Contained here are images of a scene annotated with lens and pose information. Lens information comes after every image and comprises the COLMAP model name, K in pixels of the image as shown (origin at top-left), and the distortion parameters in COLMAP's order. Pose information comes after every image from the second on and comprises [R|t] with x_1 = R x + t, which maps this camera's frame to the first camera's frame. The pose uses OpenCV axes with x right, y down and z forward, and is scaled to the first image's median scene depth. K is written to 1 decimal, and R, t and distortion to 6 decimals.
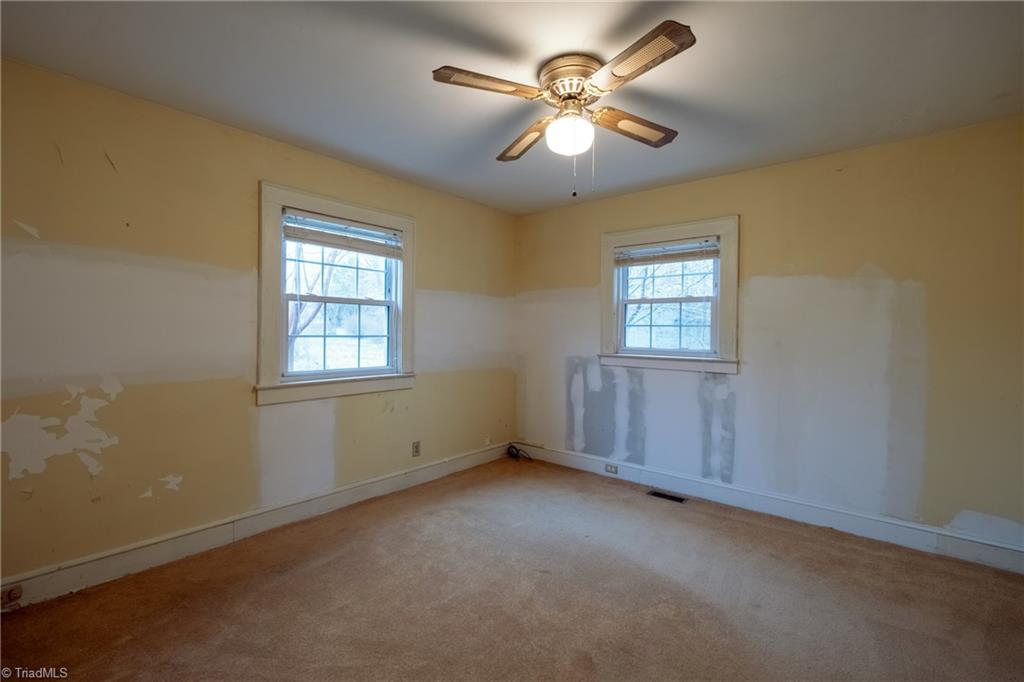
lens RADIAL K [[444.8, 0, 512.0], [0, 444.8, 341.0], [0, 0, 1]] dist [0.001333, 0.000247]
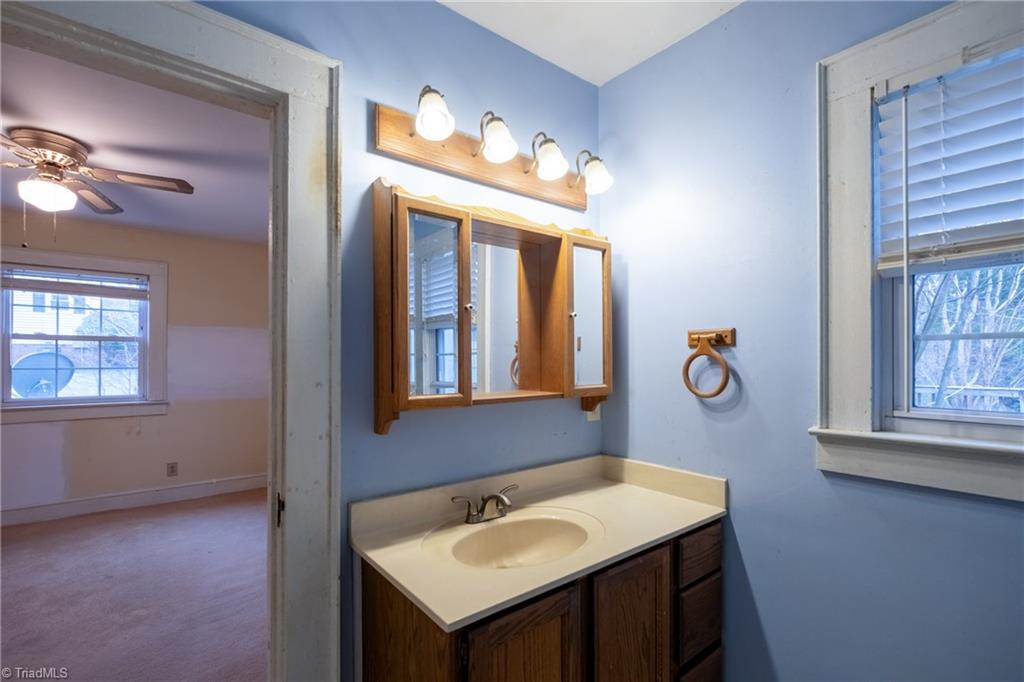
lens RADIAL K [[465.0, 0, 513.1], [0, 465.0, 361.6], [0, 0, 1]] dist [-0.000424, 0.000005]
pose [[0.981382, -0.007822, -0.191908, 1.021779], [0.004192, 0.999805, -0.019314, -0.000492], [0.192021, 0.018150, 0.981223, 0.024056]]
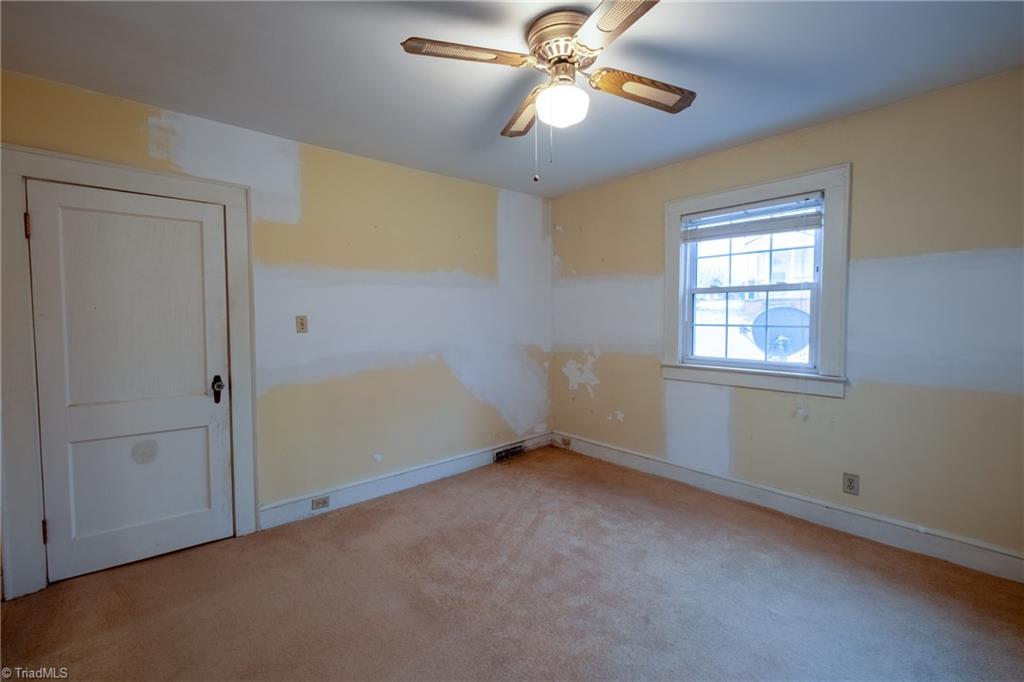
lens RADIAL K [[458.0, 0, 513.2], [0, 458.0, 335.9], [0, 0, 1]] dist [-0.001380, 0.000000]
pose [[-0.147810, 0.037901, -0.988289, 0.713177], [-0.016669, 0.999028, 0.040805, -0.021815], [0.988875, 0.022505, -0.147034, 0.680839]]
